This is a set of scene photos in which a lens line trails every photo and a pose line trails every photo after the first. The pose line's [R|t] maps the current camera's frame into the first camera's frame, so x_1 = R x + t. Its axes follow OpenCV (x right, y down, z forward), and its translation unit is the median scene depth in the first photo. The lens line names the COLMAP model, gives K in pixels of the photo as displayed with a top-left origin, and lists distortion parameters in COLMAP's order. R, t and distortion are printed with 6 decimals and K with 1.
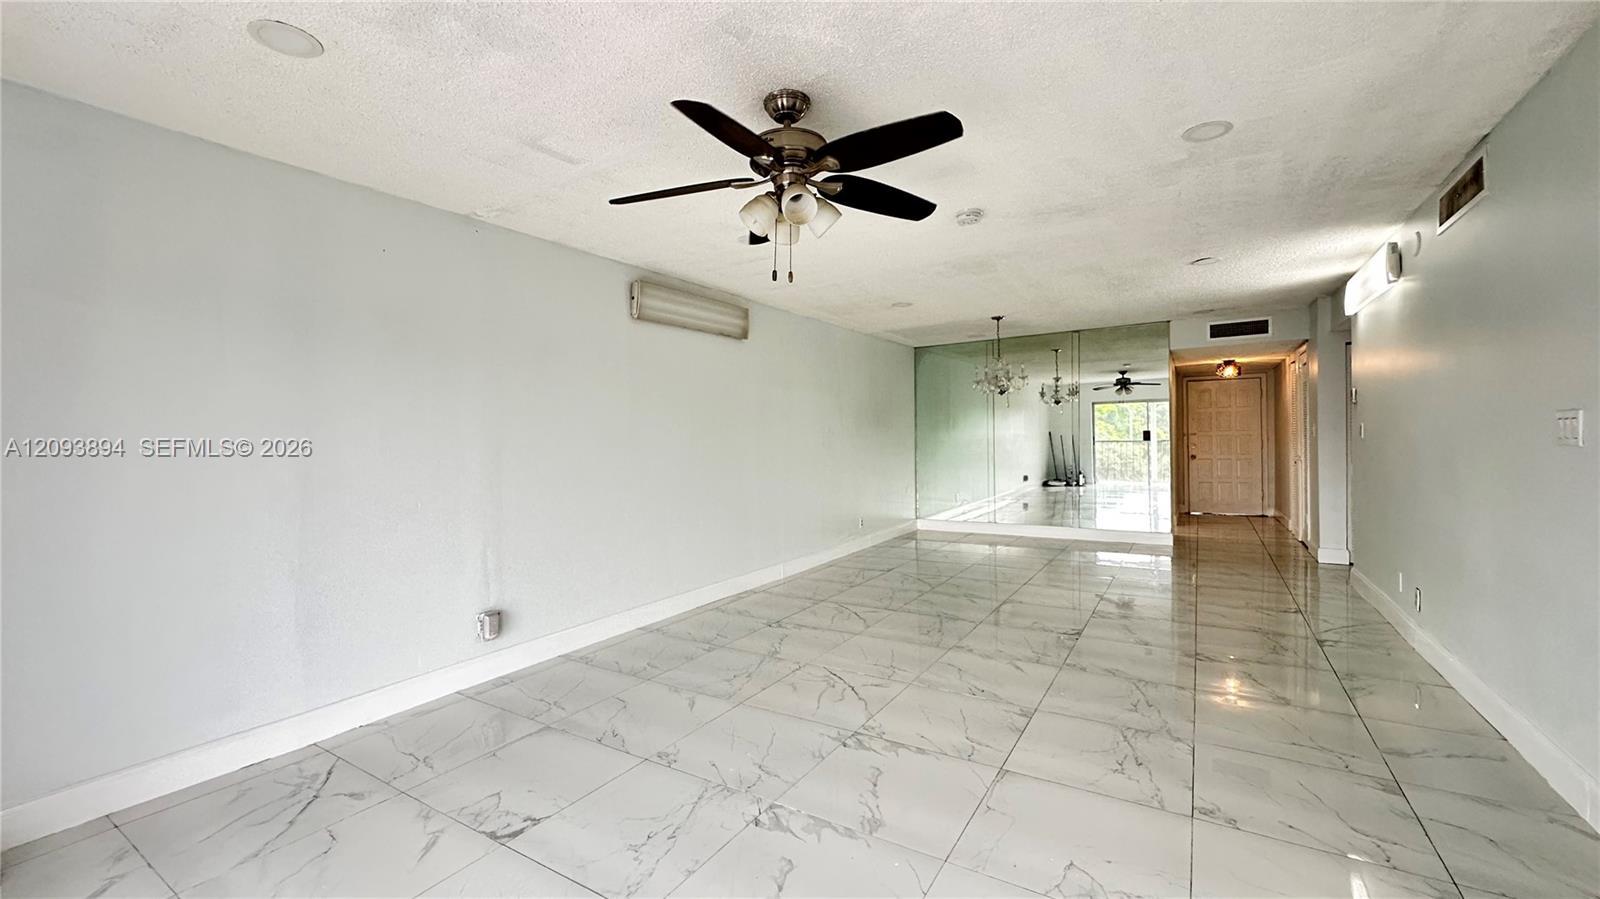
lens RADIAL K [[635.9, 0, 799.7], [0, 635.9, 446.8], [0, 0, 1]] dist [-0.002614, 0.000344]
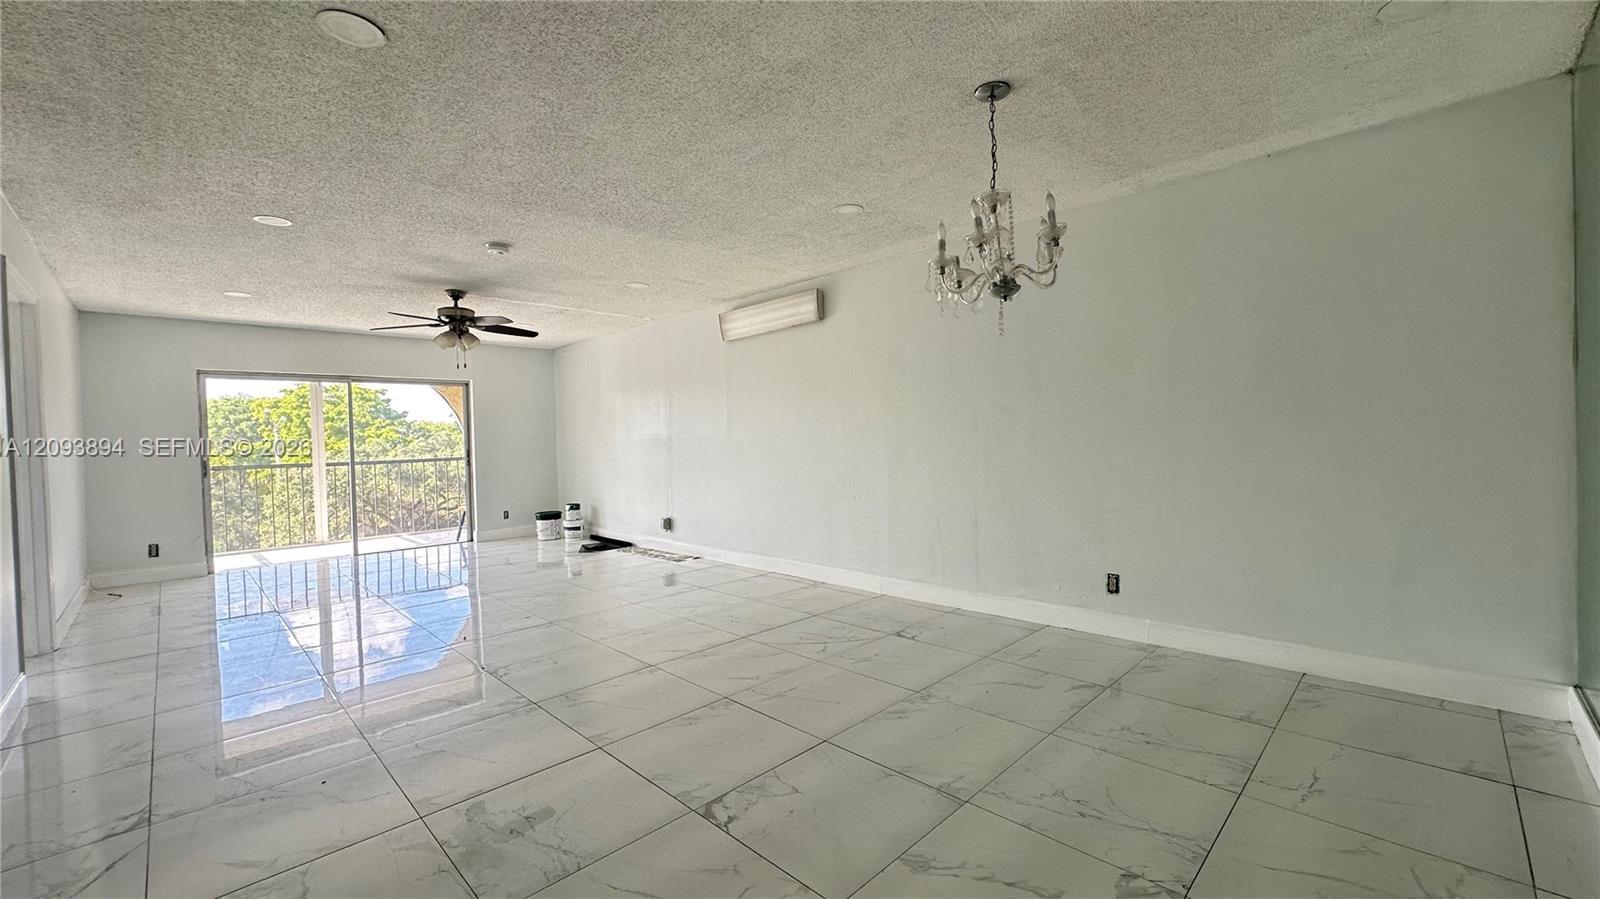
lens RADIAL K [[635.9, 0, 799.7], [0, 635.9, 446.8], [0, 0, 1]] dist [-0.002614, 0.000344]
pose [[-0.222638, 0.039382, -0.974105, 0.875756], [0.021481, 0.999139, 0.035484, -0.014564], [0.974664, -0.013025, -0.223293, 1.209644]]
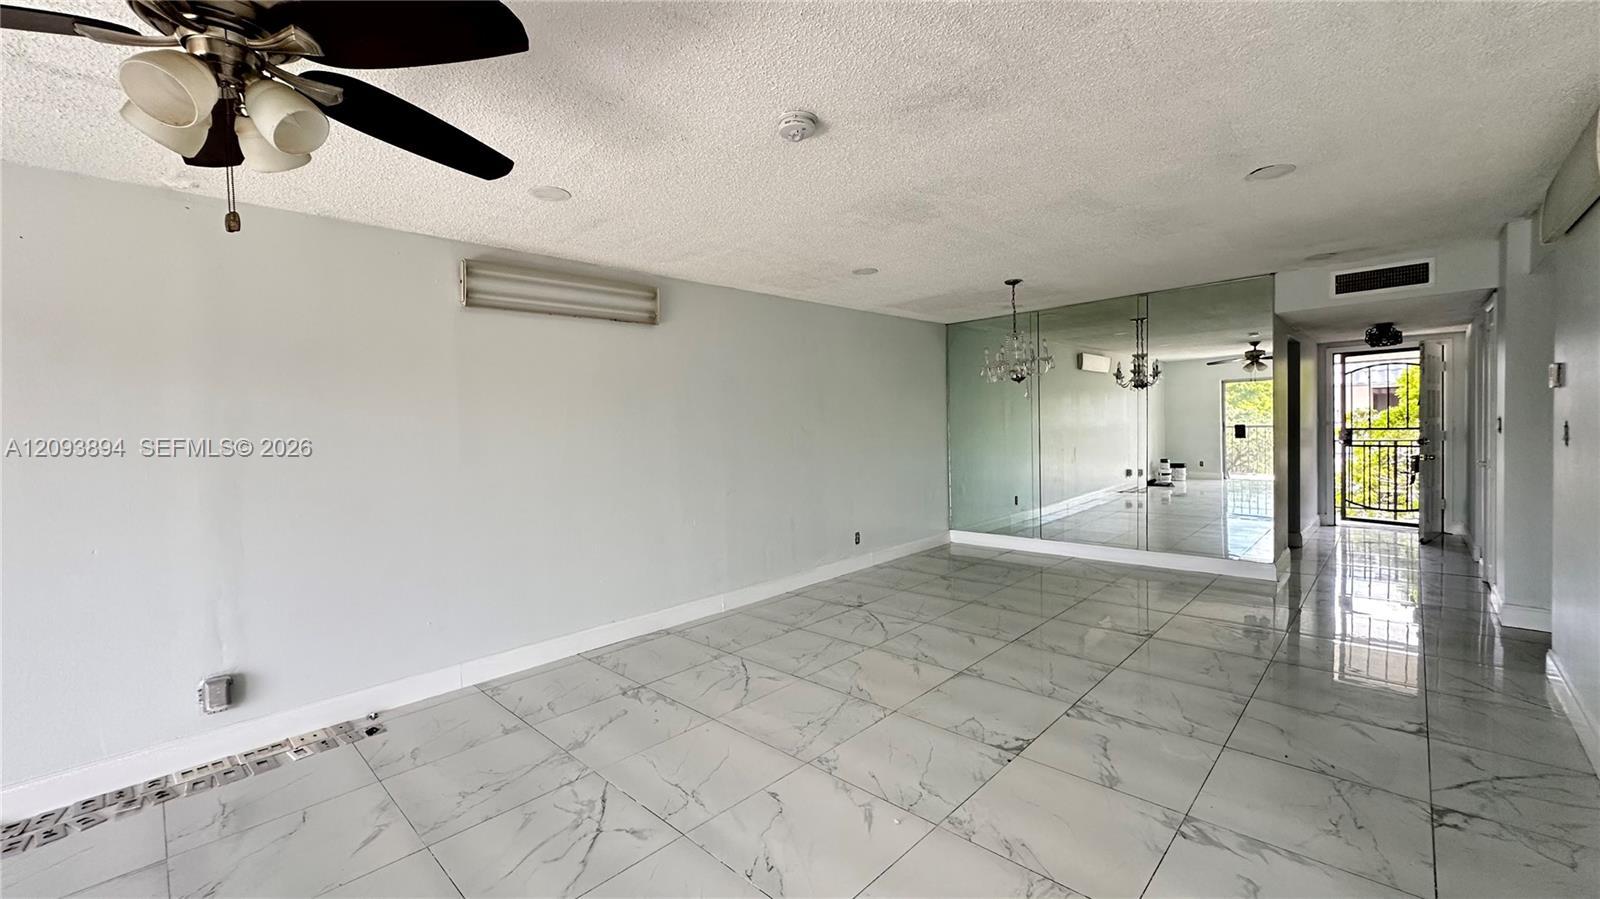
lens RADIAL K [[635.9, 0, 799.7], [0, 635.9, 446.8], [0, 0, 1]] dist [-0.002614, 0.000344]
pose [[0.979121, -0.003676, -0.203244, 0.267601], [0.009424, 0.999582, 0.027318, -0.033682], [0.203059, -0.028663, 0.978747, 0.236249]]
